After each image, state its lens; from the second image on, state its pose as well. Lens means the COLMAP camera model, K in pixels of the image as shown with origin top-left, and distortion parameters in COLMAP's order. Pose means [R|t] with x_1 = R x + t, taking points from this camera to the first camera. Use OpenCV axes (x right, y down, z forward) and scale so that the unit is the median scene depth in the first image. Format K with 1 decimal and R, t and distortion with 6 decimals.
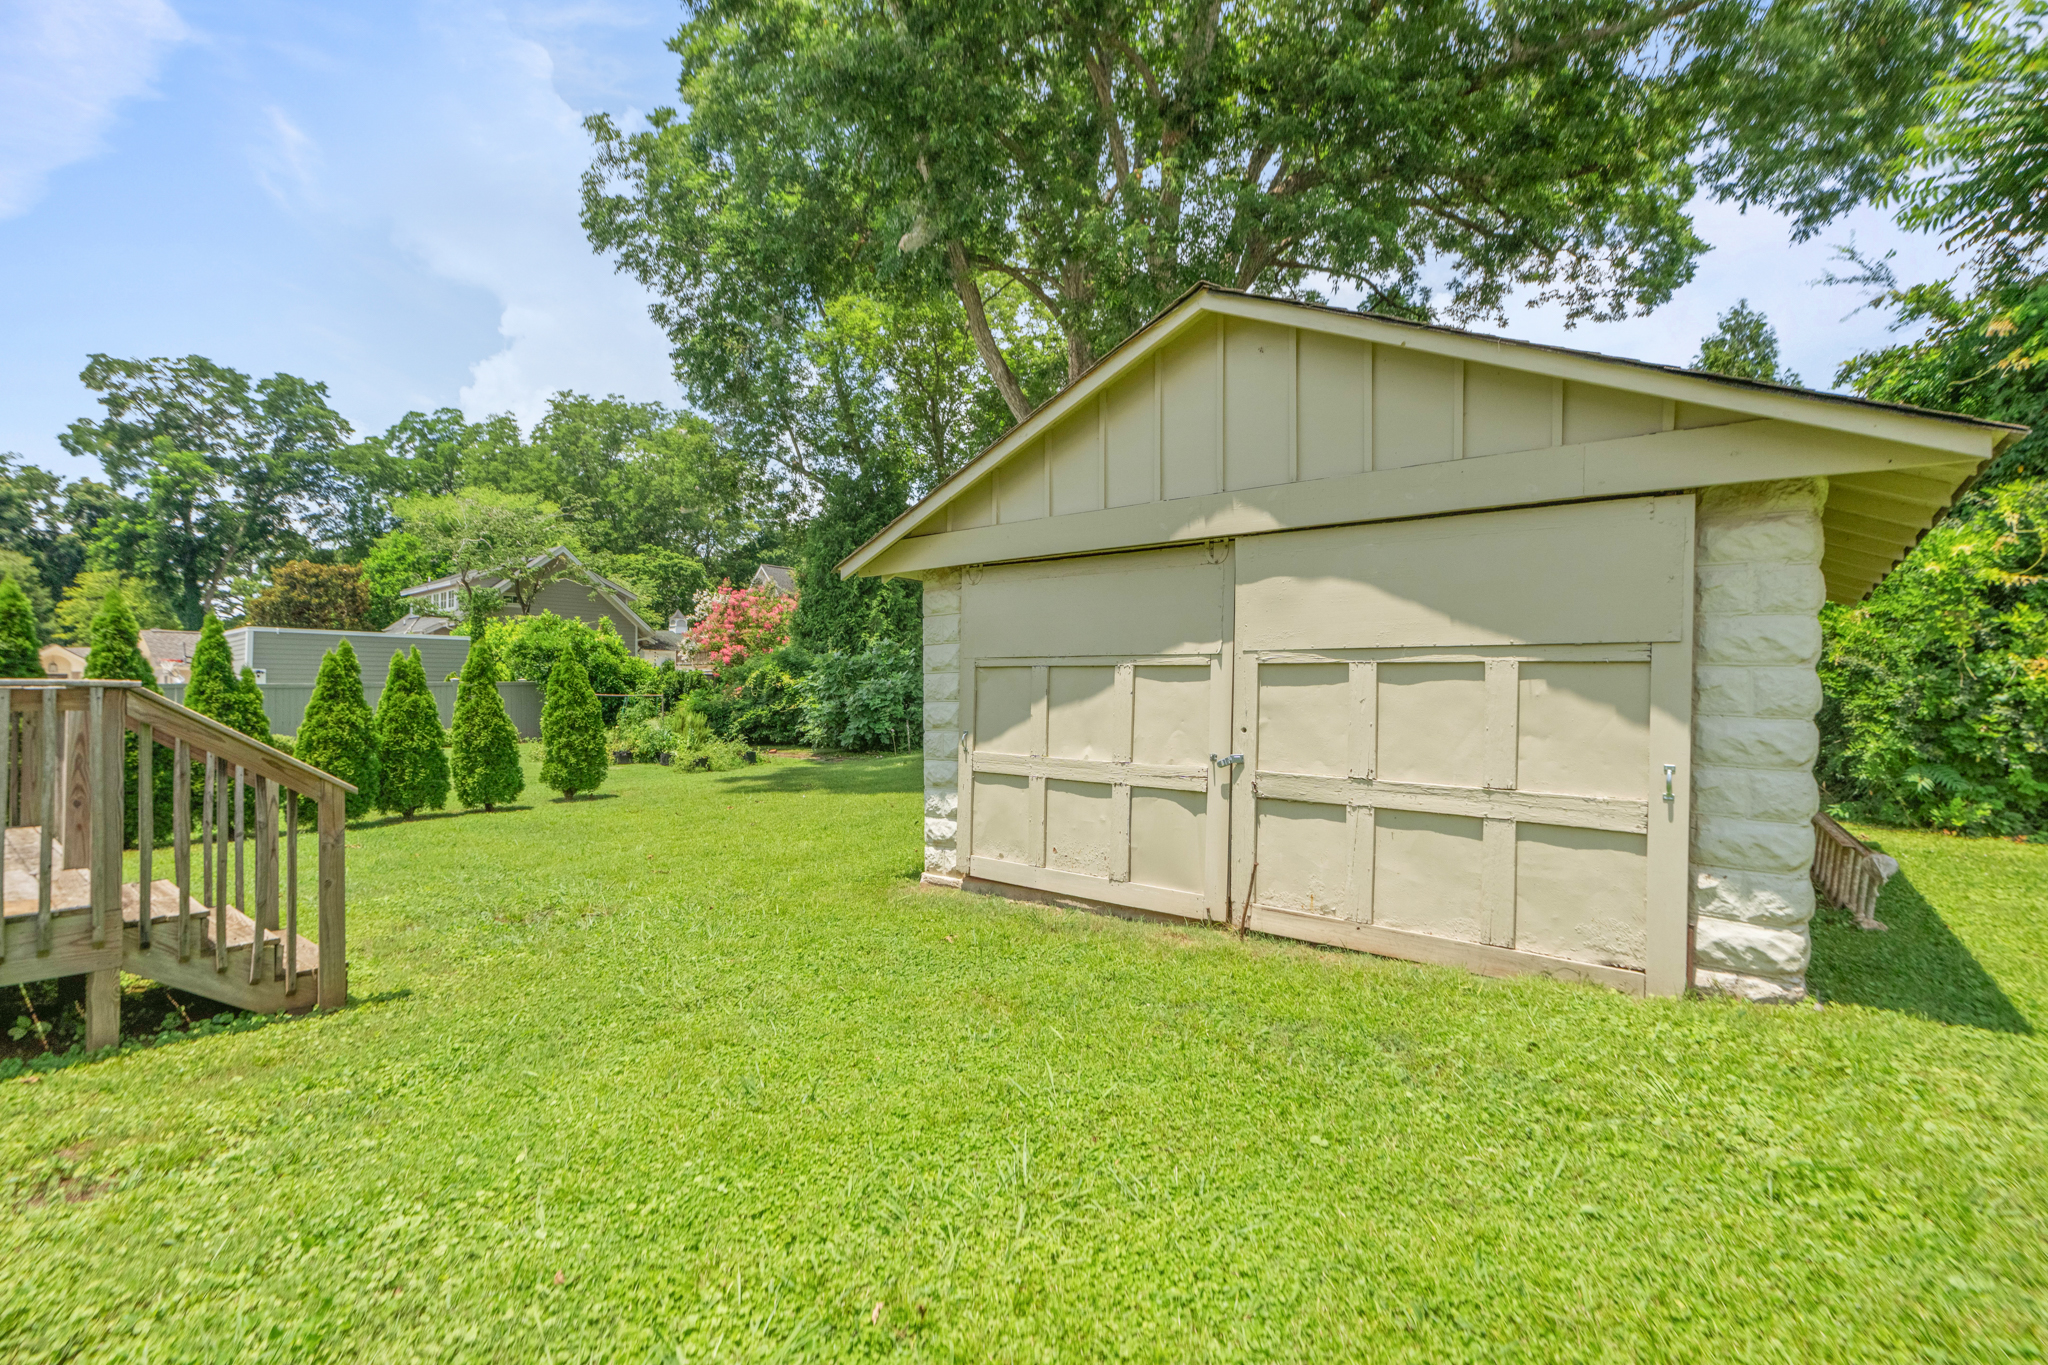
lens RADIAL K [[914.4, 0, 1033.1], [0, 914.4, 701.8], [0, 0, 1]] dist [-0.014395, 0.002053]
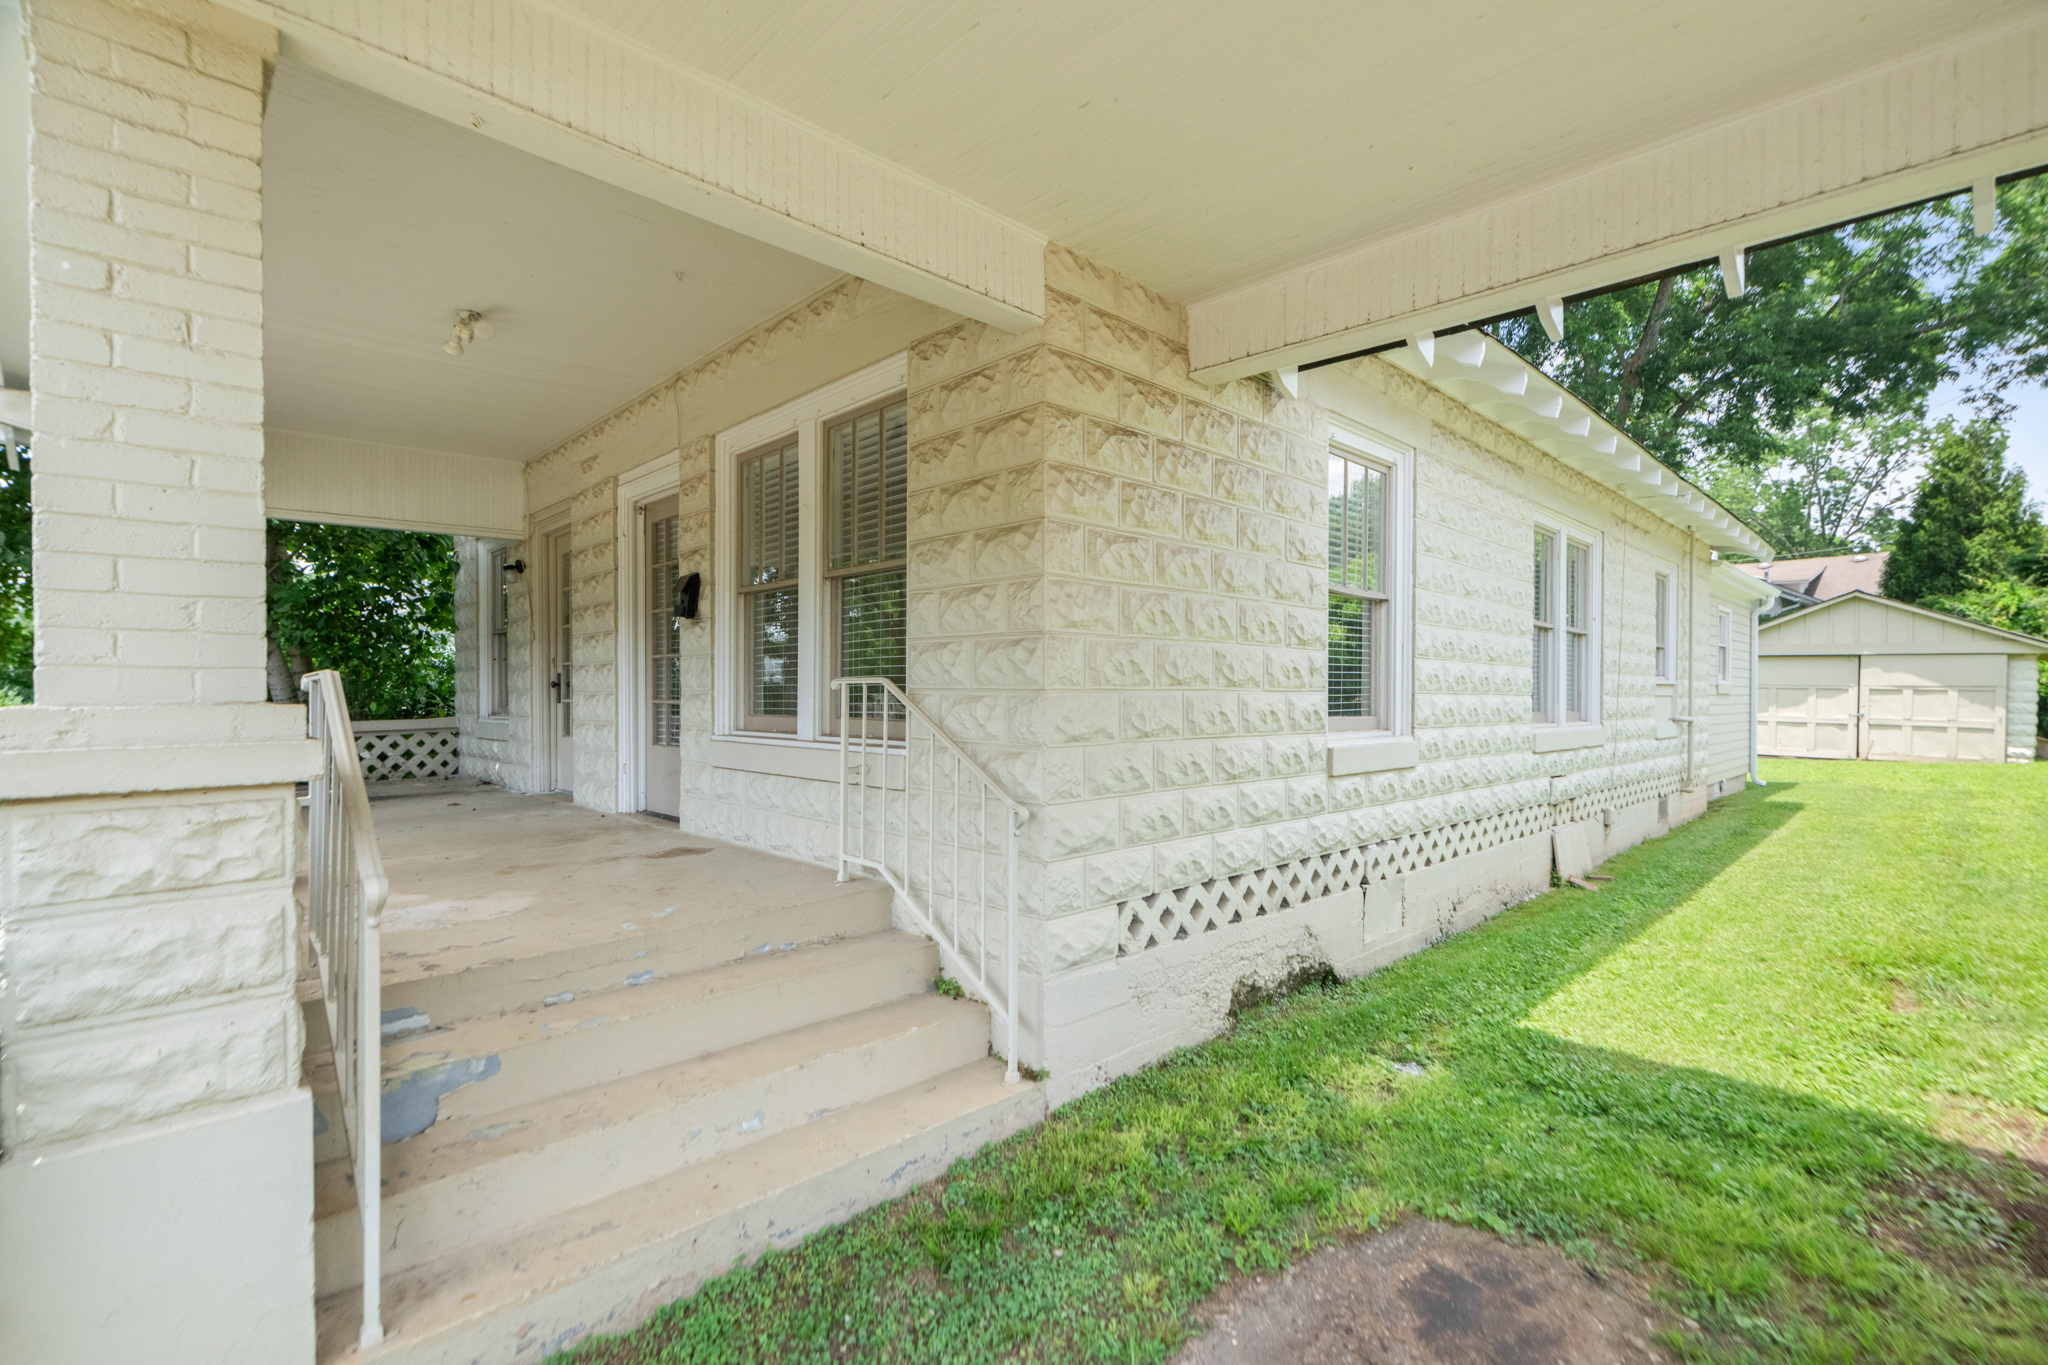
lens RADIAL K [[914.4, 0, 1020.0], [0, 914.4, 693.3], [0, 0, 1]] dist [-0.014395, 0.002053]
pose [[0.992175, 0.001574, -0.124849, -0.214241], [-0.001342, 0.999997, 0.001939, -0.002100], [0.124851, -0.001756, 0.992174, -0.243033]]
